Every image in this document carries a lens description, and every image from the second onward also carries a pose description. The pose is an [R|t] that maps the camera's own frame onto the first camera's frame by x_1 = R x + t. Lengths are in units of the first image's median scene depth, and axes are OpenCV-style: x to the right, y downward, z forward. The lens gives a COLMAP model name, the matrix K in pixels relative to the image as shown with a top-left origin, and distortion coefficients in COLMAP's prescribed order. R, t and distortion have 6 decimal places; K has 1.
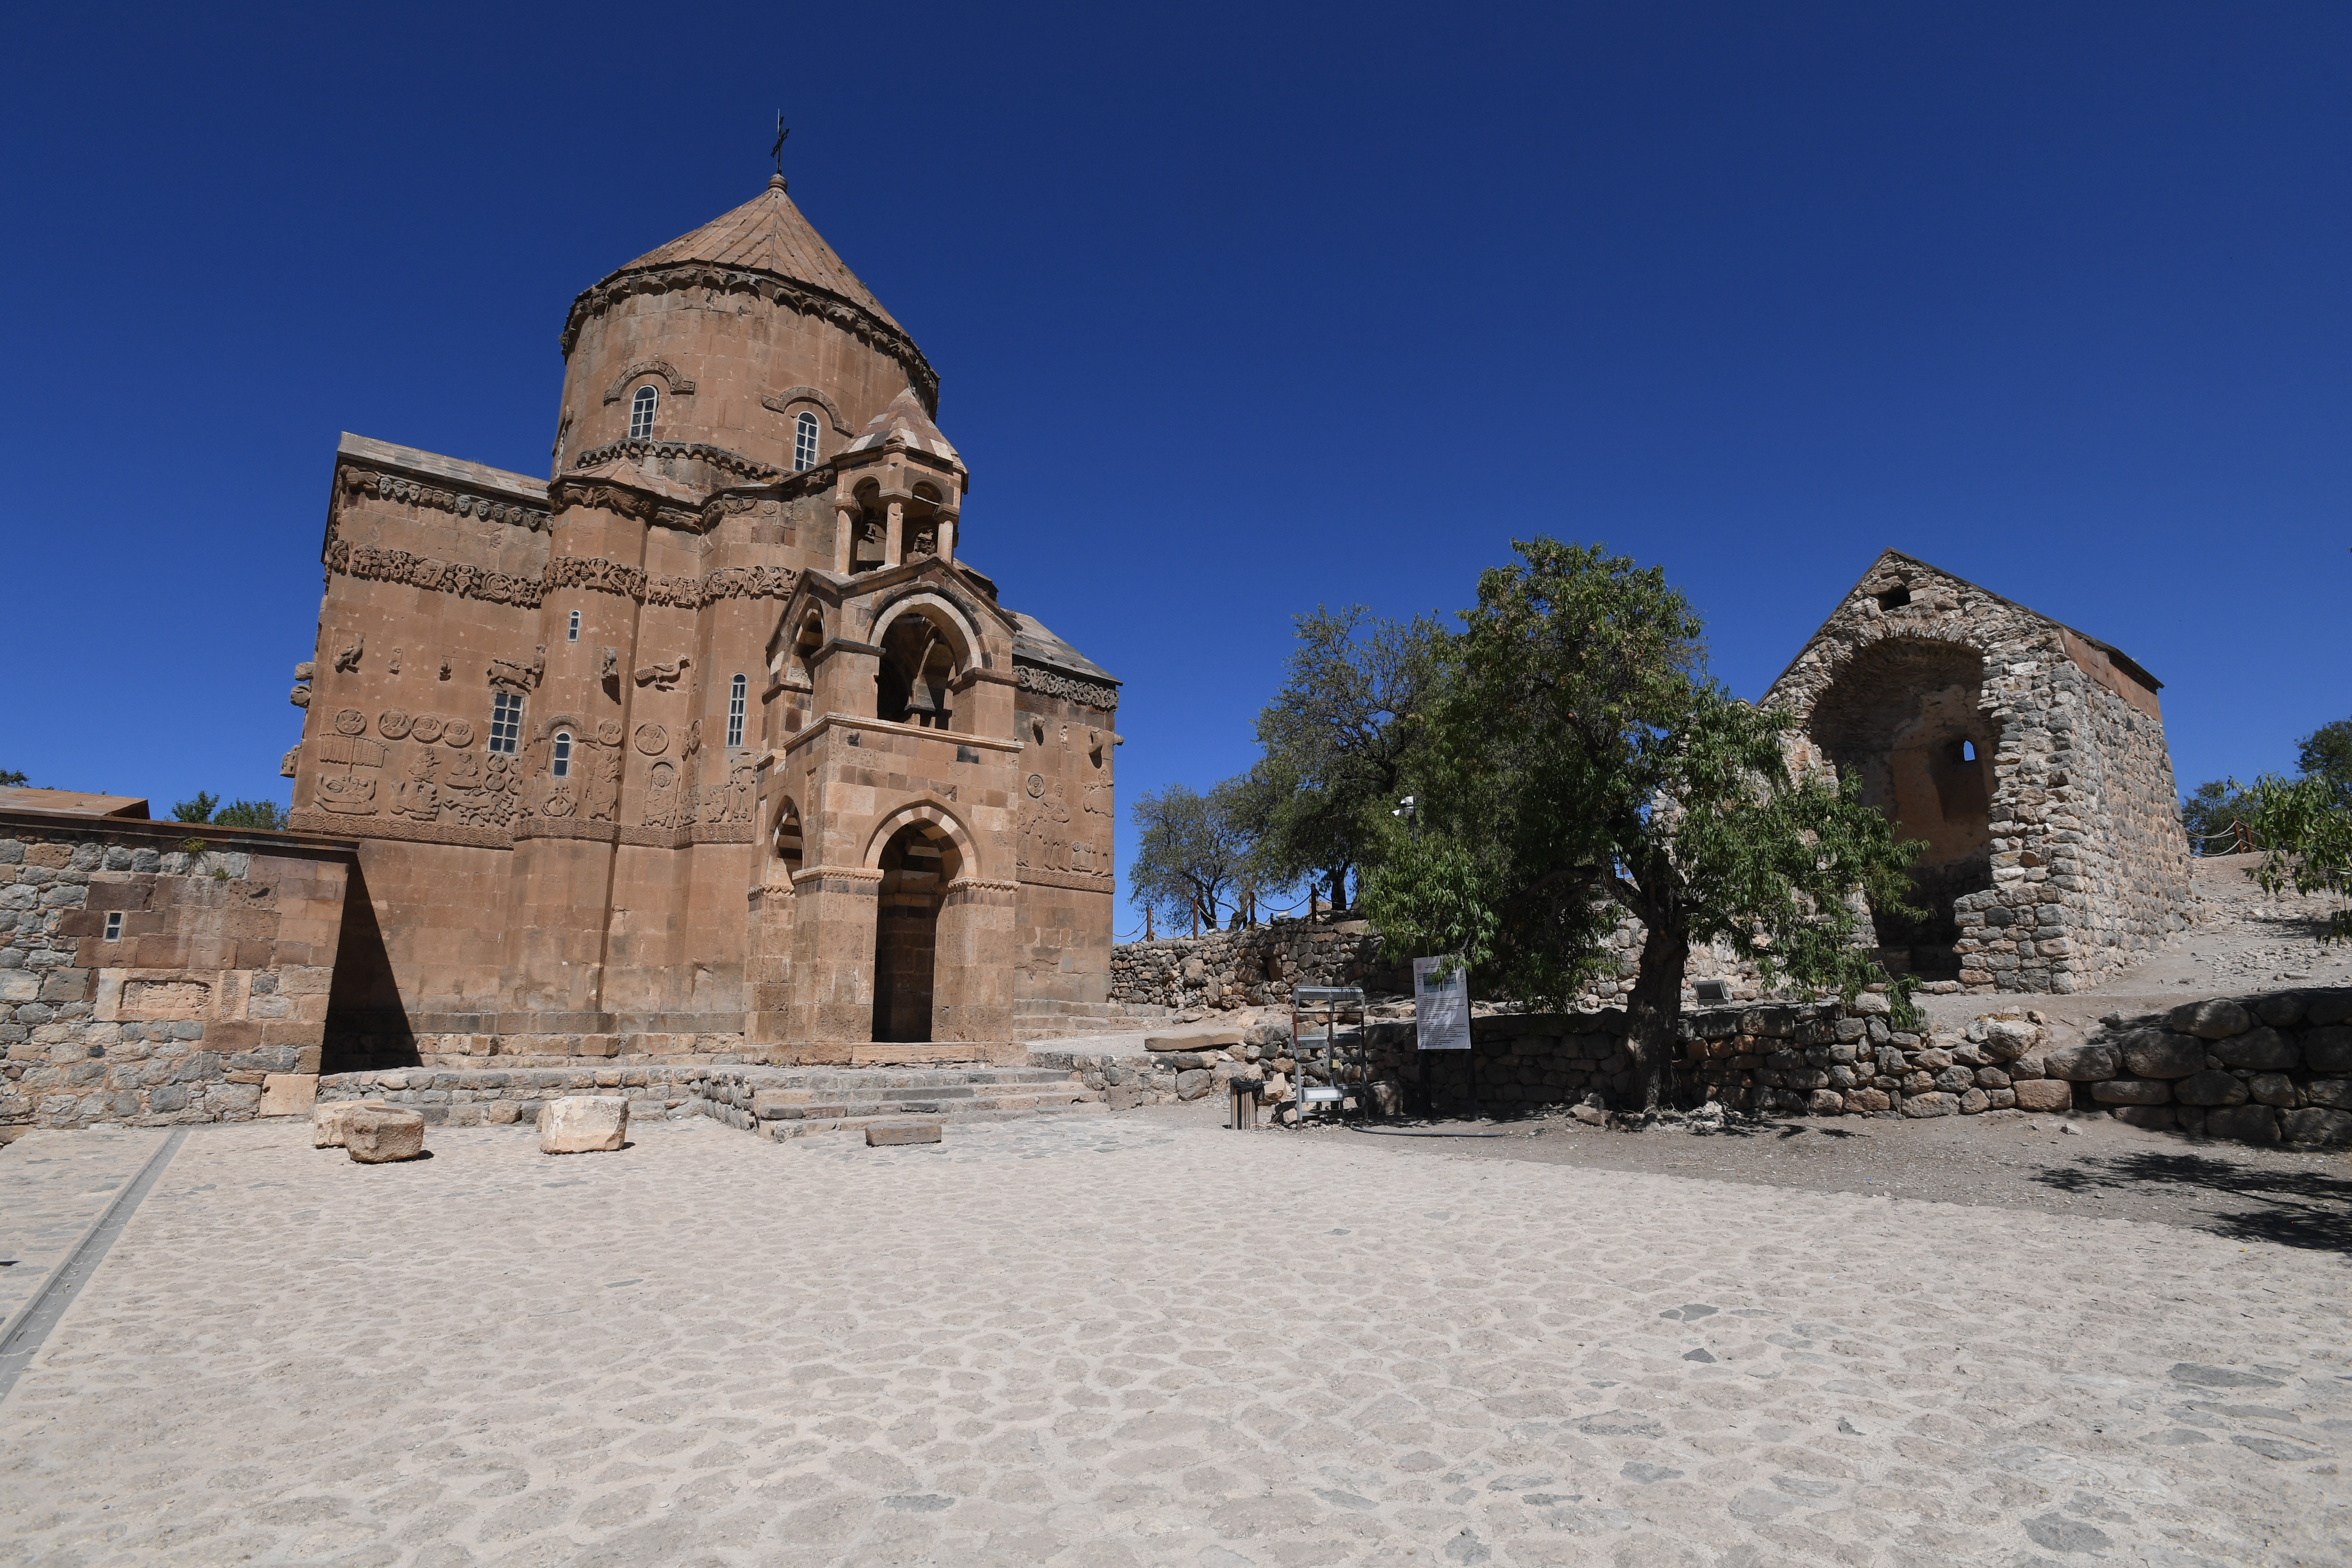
lens RADIAL K [[1122.0, 0, 1179.6], [0, 1122.0, 761.6], [0, 0, 1]] dist [-0.020888, 0.000573]
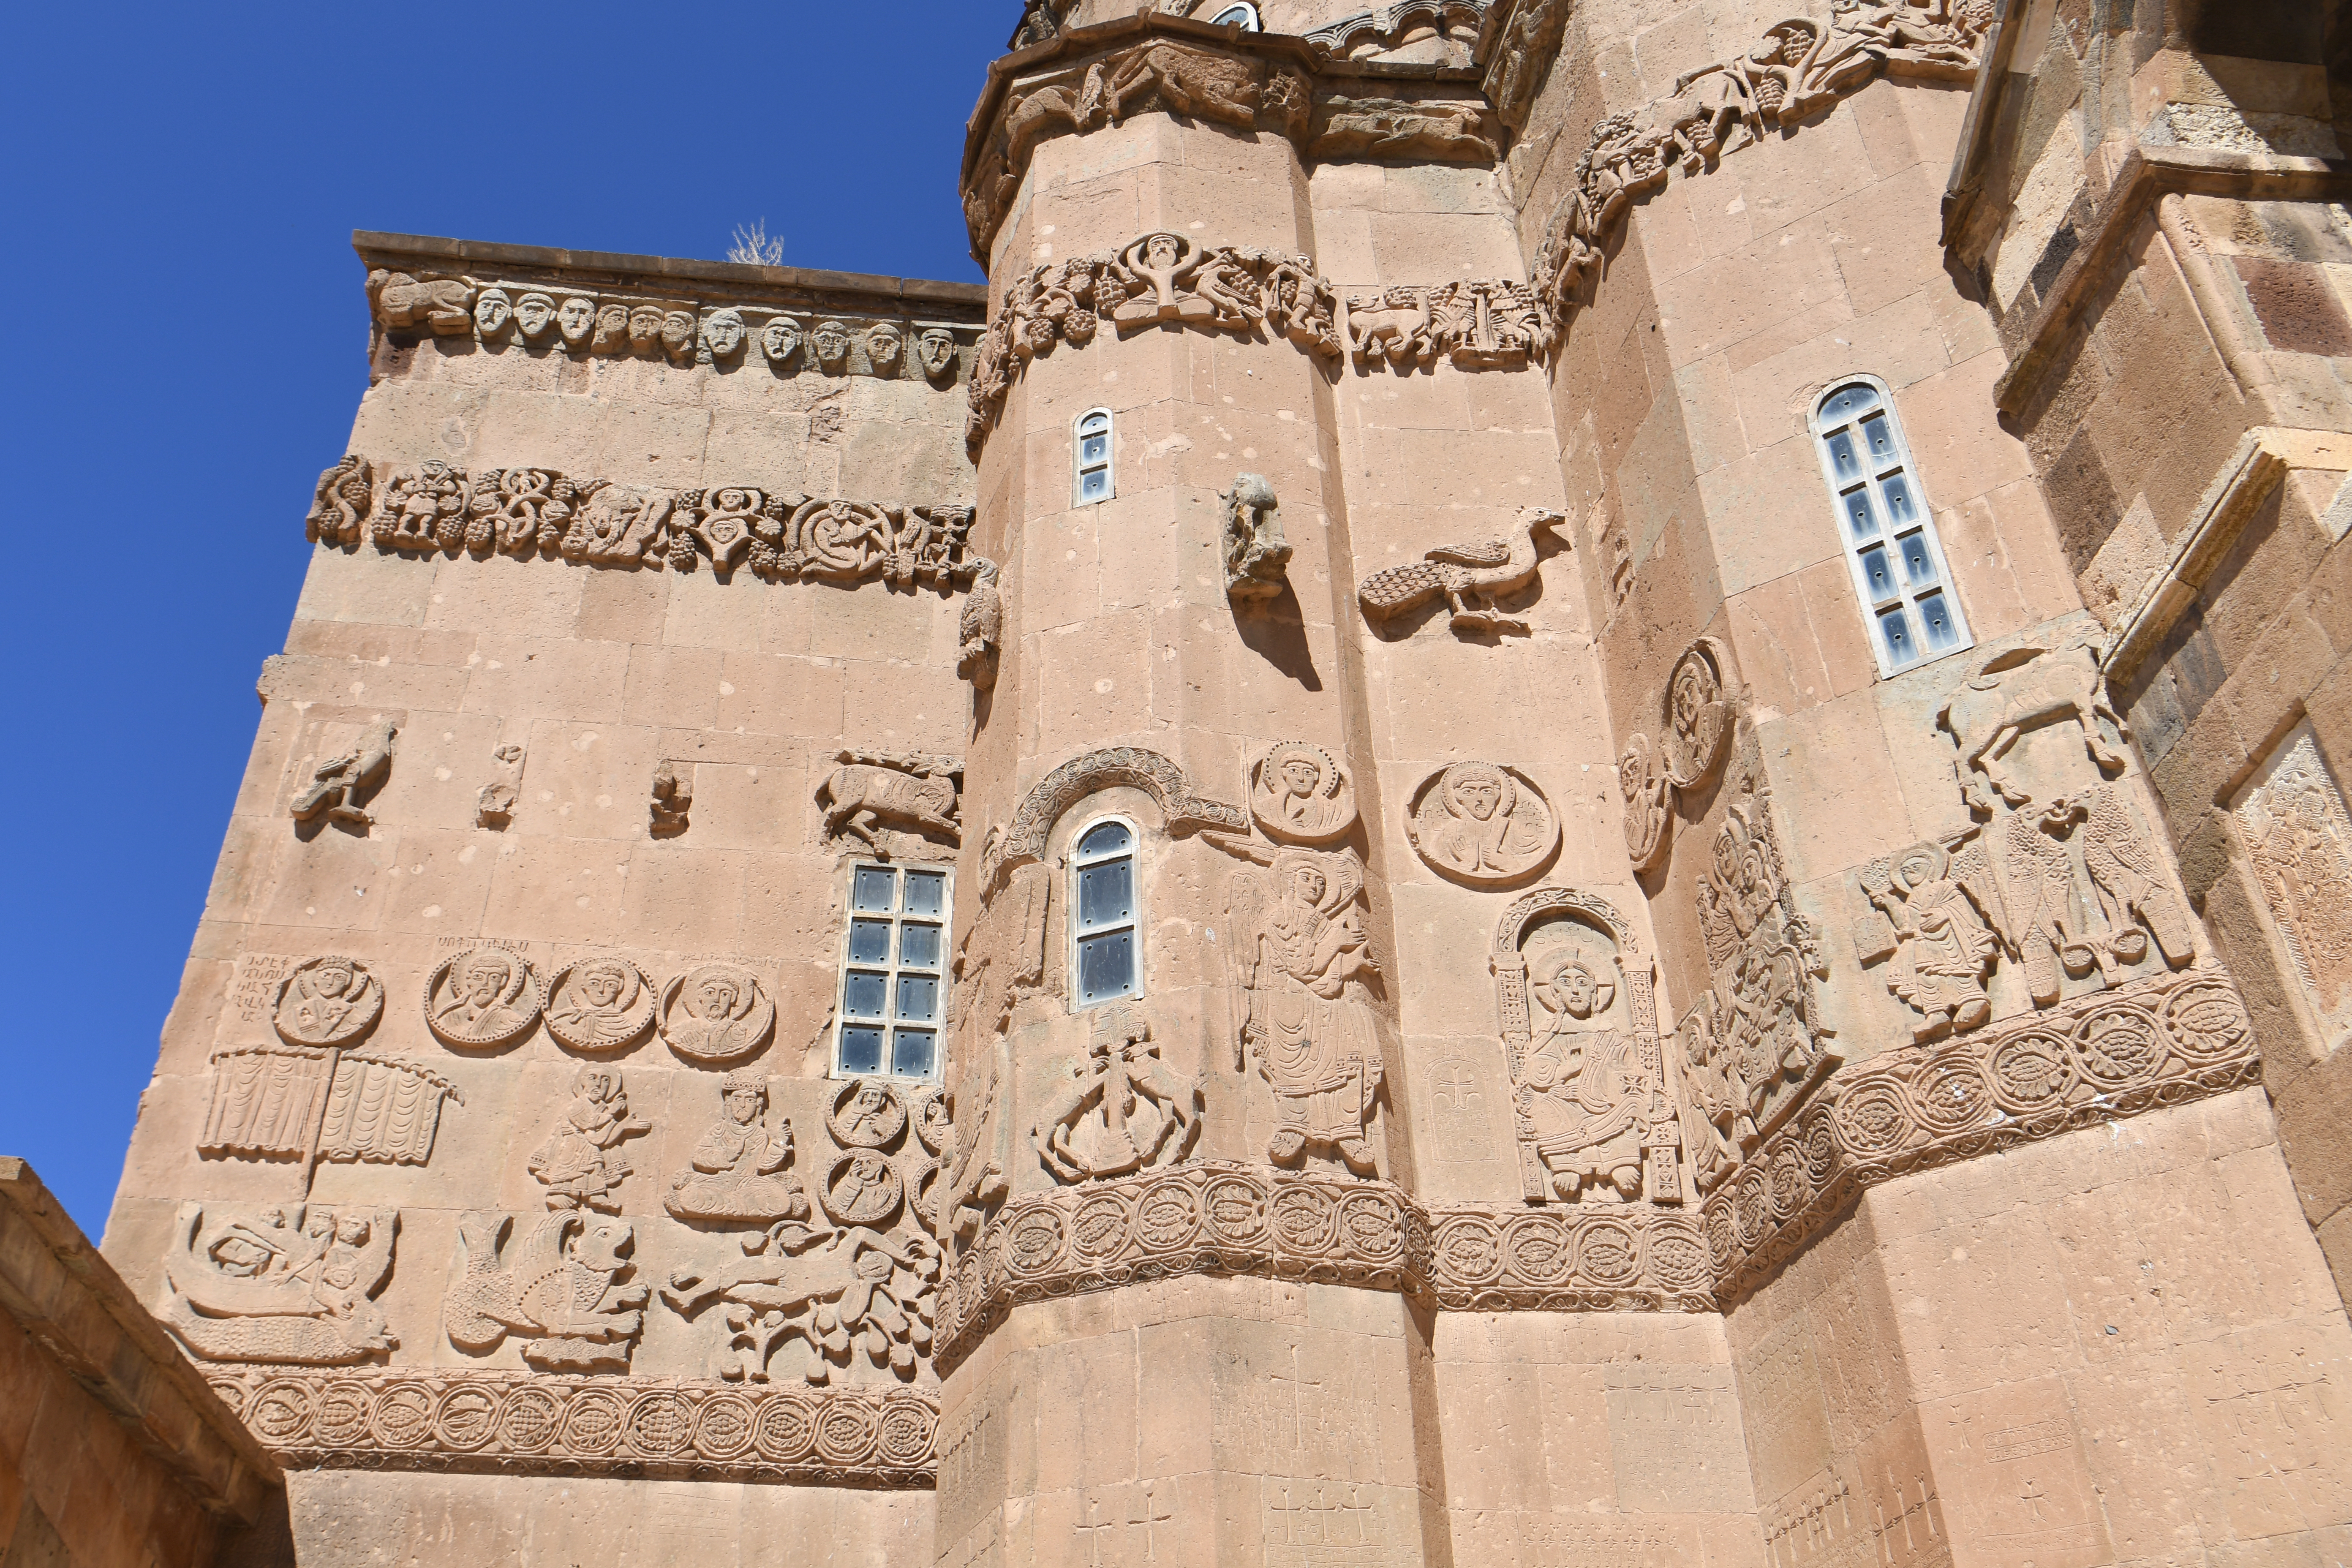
lens RADIAL K [[2237.7, 0, 1157.5], [0, 2237.7, 786.9], [0, 0, 1]] dist [0.015273, 0.000000]
pose [[0.867327, -0.301046, -0.396378, -0.360813], [0.120157, 0.899442, -0.420198, 0.140452], [0.483018, 0.316821, 0.816283, 0.634932]]
